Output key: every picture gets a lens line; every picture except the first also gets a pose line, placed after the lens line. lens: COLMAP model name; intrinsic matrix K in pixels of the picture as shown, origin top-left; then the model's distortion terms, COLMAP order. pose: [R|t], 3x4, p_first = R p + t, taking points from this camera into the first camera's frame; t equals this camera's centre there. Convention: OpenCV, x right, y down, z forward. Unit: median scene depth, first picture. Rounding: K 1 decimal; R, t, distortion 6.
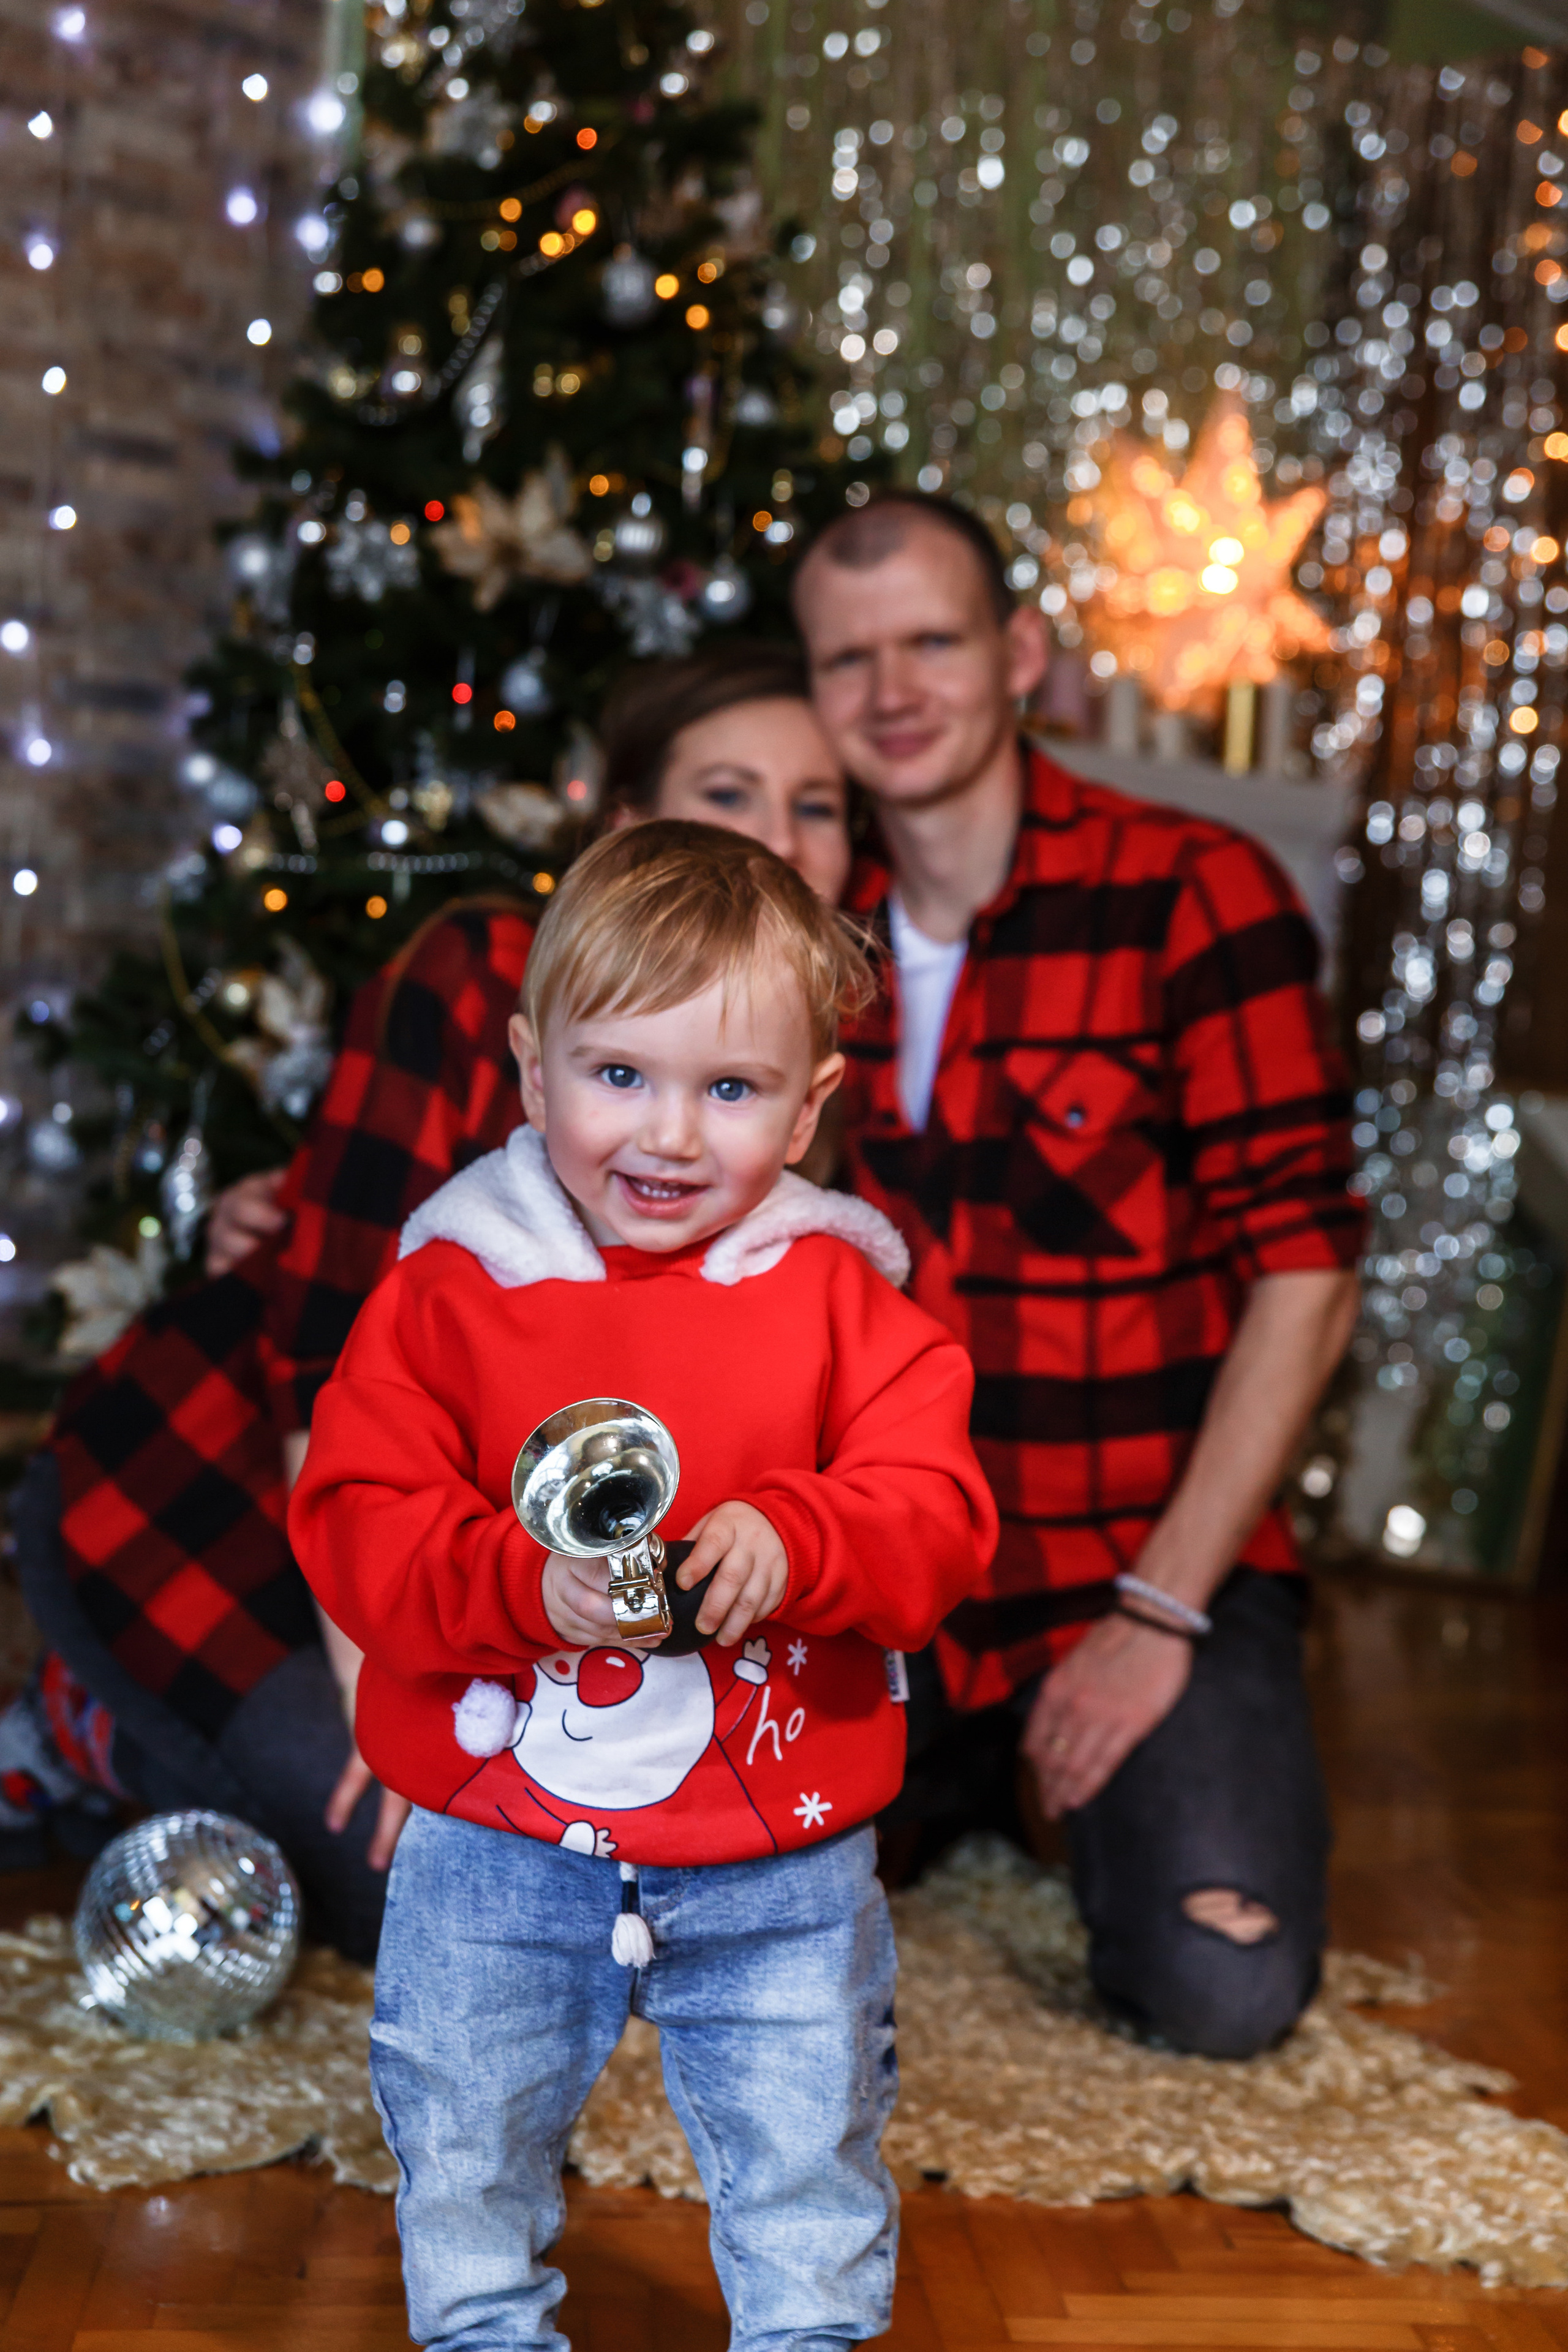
lens RADIAL K [[3872.8, 0, 798.9], [0, 3872.8, 1252.6], [0, 0, 1]] dist [0.007252, 0.000000]
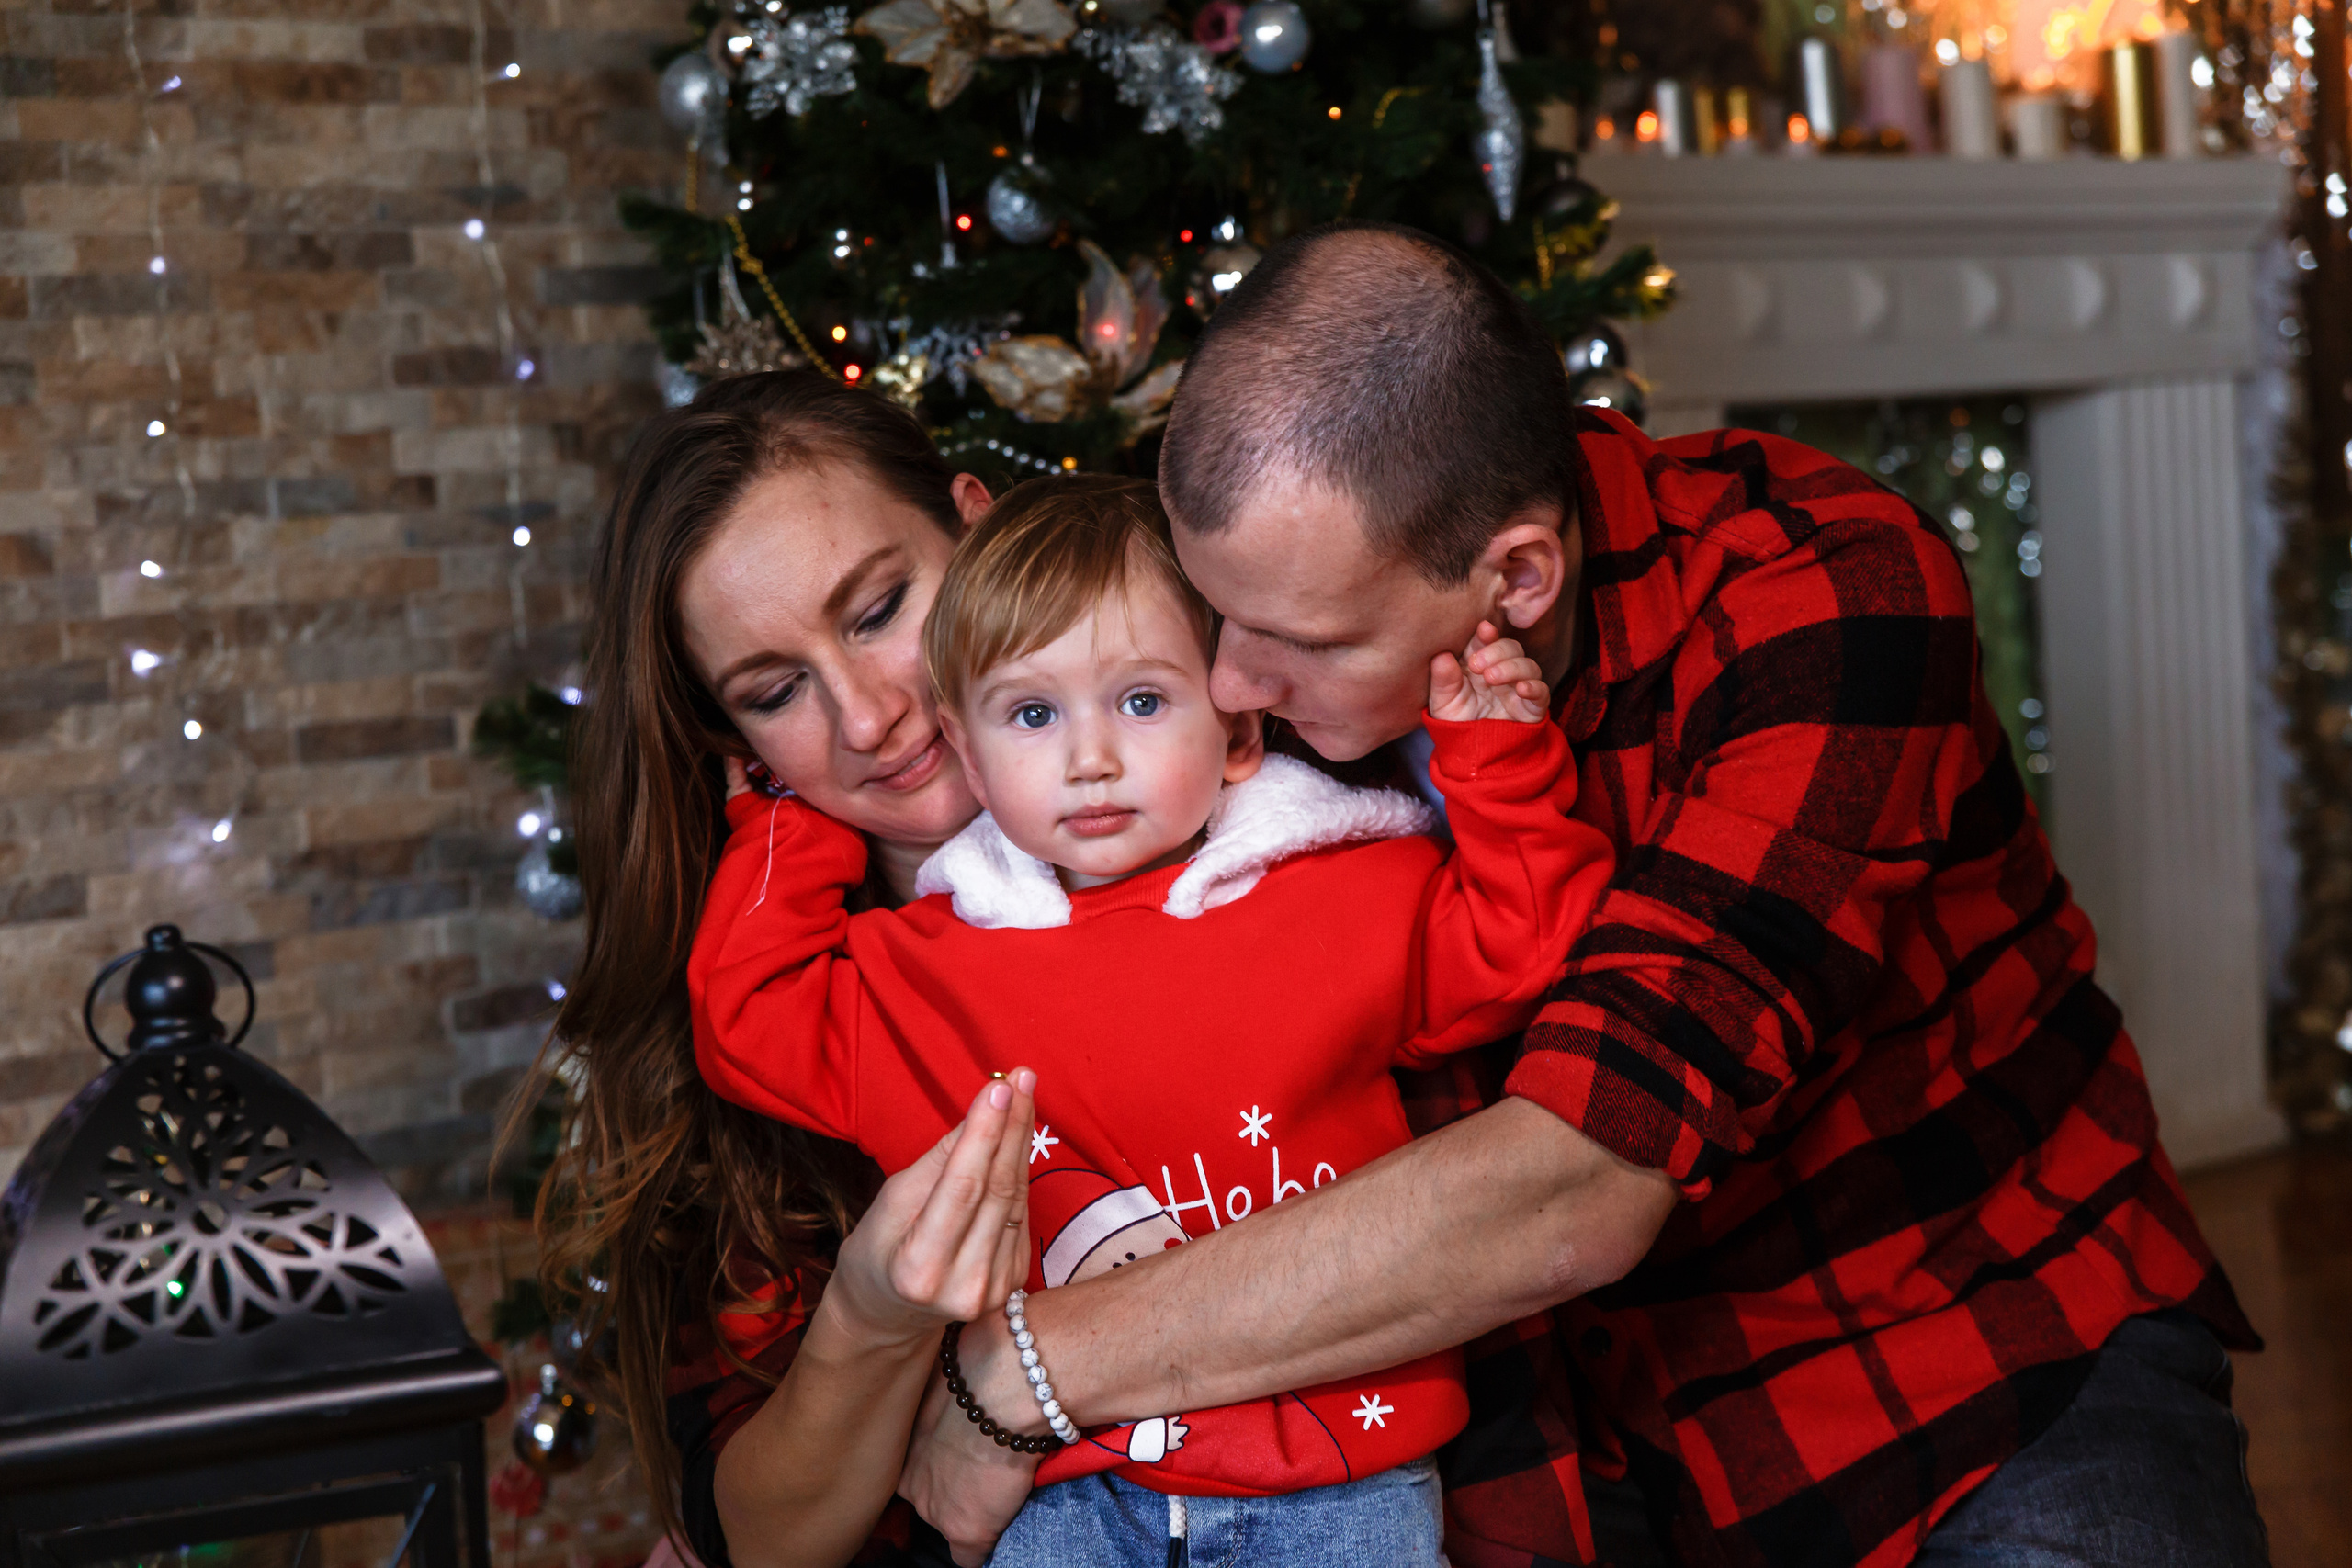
lens RADIAL K [[3969.3, 0, 1203.5], [0, 3969.3, 937.1], [0, 0, 1]] dist [0.013150, 0.000000]
pose [[0.975074, -0.117872, -0.187981, 0.062451], [0.125957, 0.991532, 0.031620, -0.016744], [0.182662, -0.054509, 0.981664, 0.164215]]
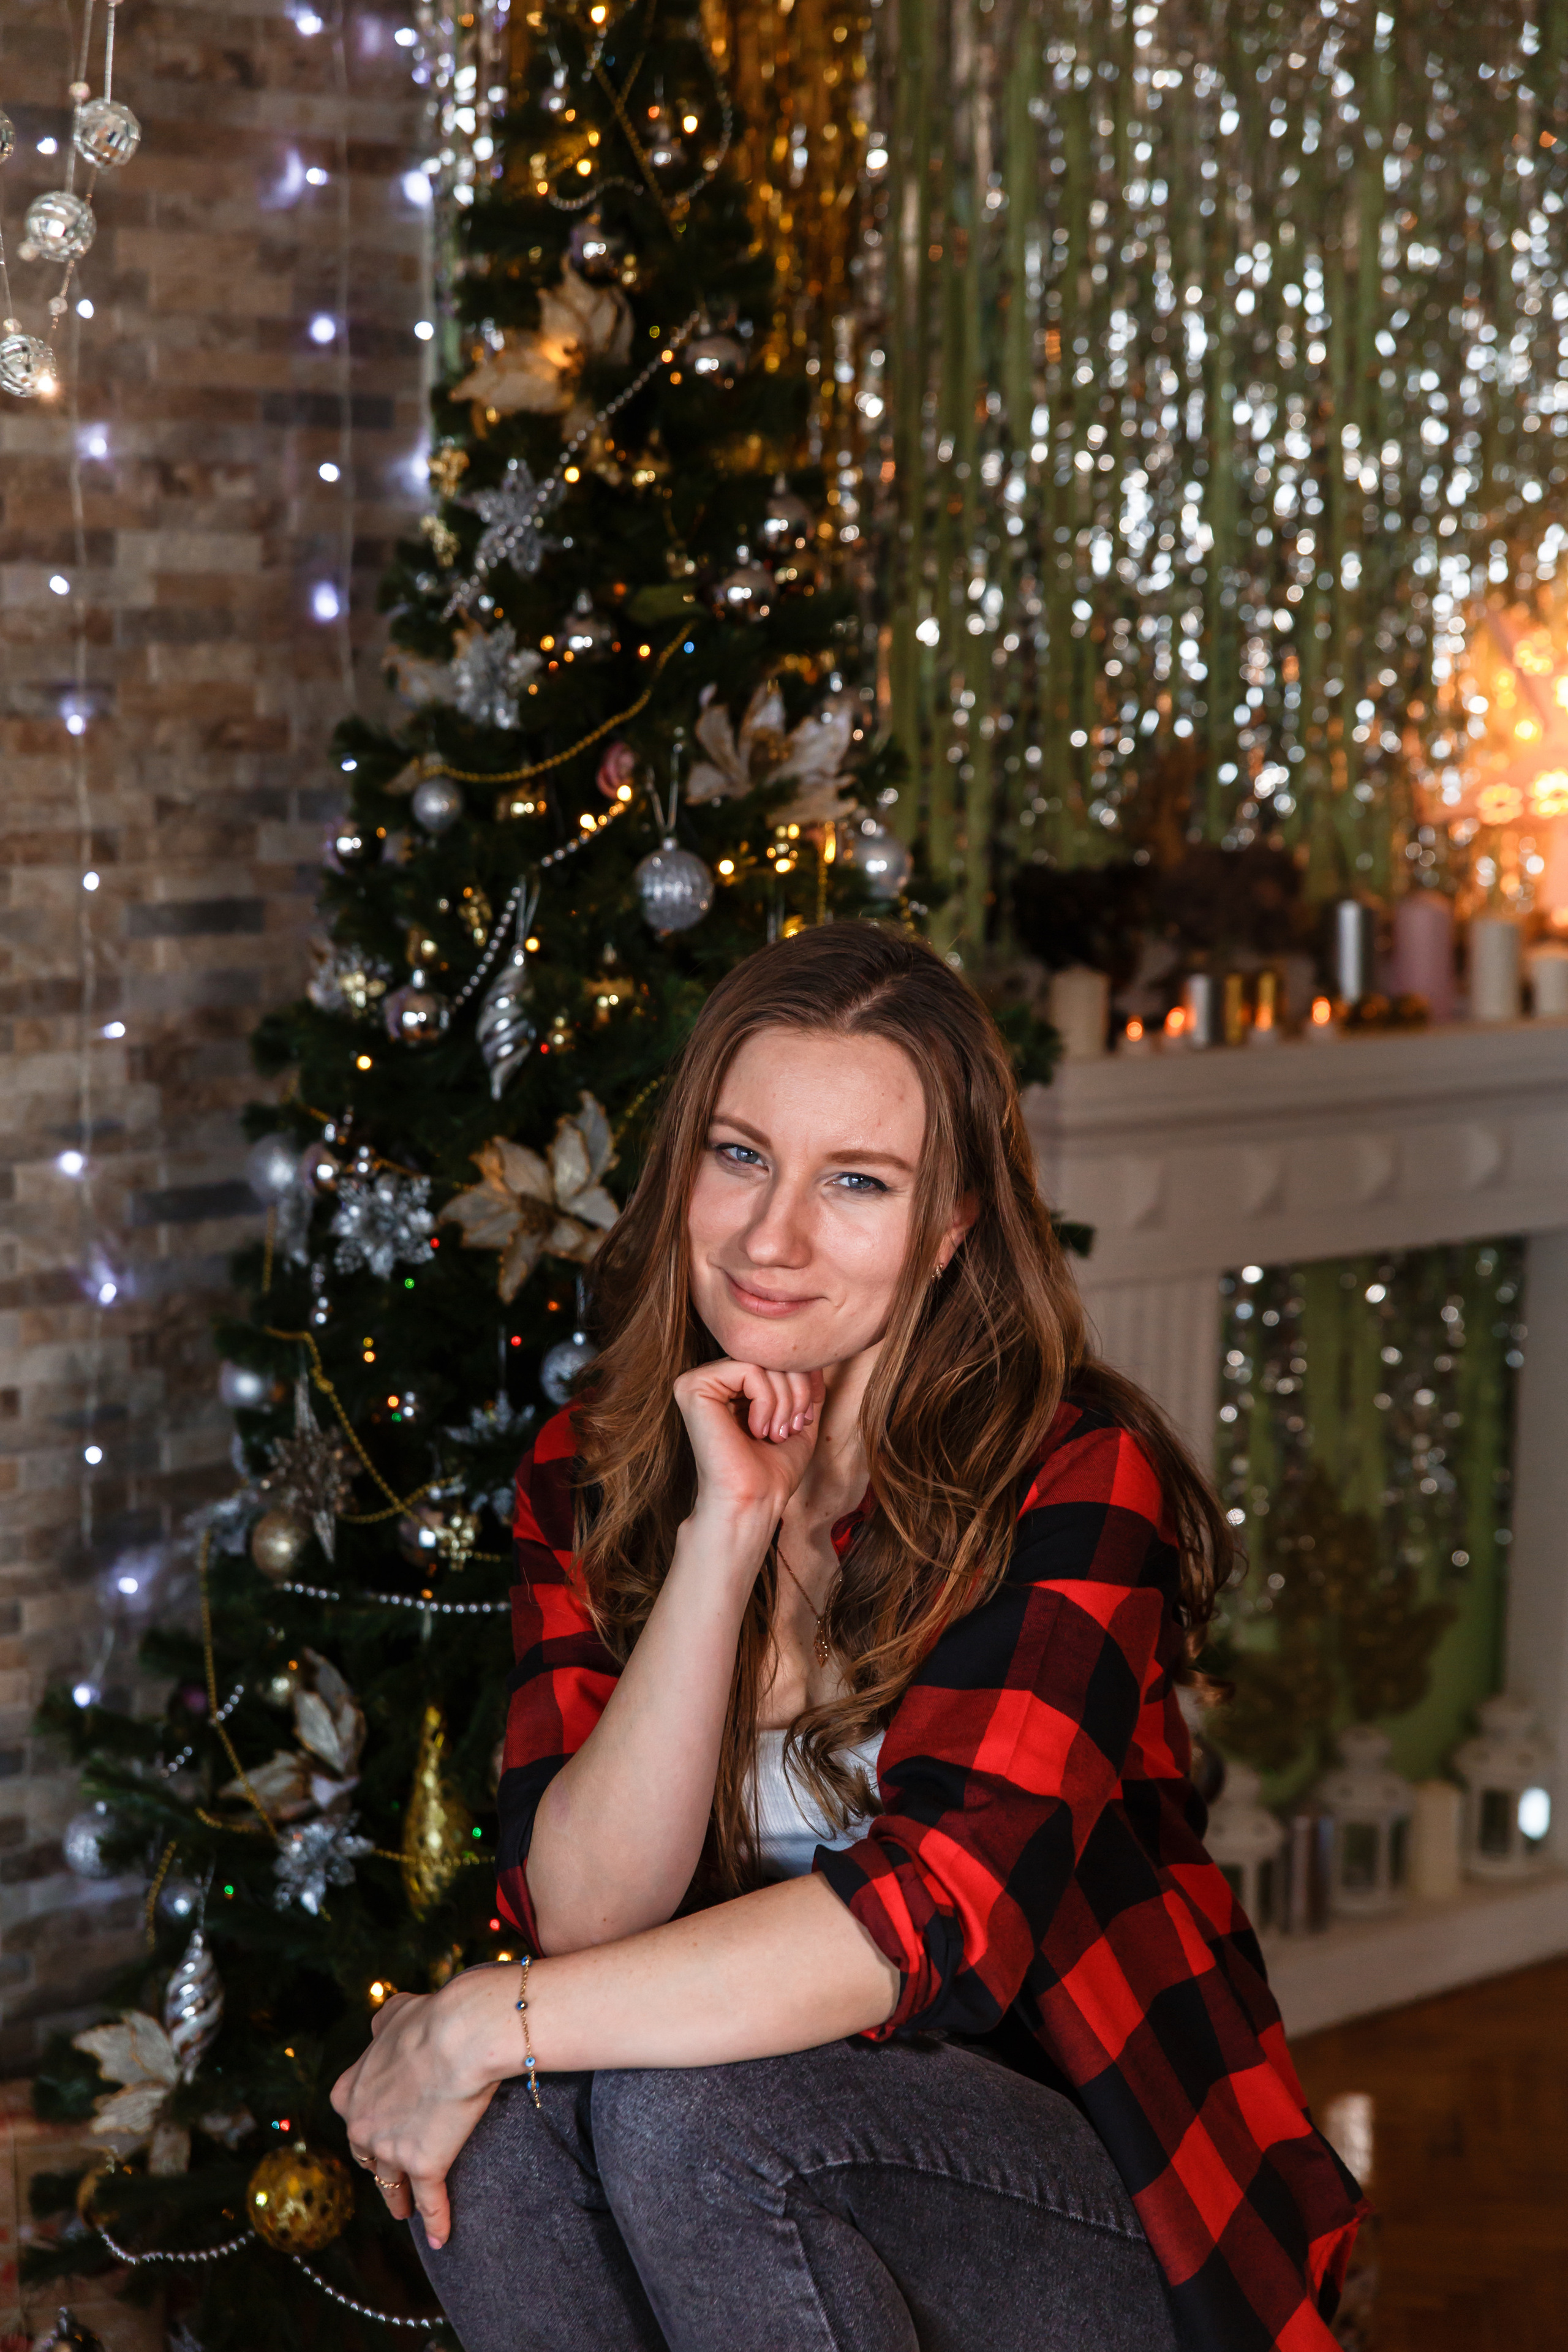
lens RADIAL K [[4238.2, 0, 743.4], [0, 4238.2, 1202.7], [0, 0, 1]] dist [0.015470, 0.000000]
pose [[0.981889, -0.016394, -0.188744, 0.094695], [0.037775, 0.993186, 0.110249, -0.190541], [0.185651, -0.115382, 0.975818, 0.078918]]
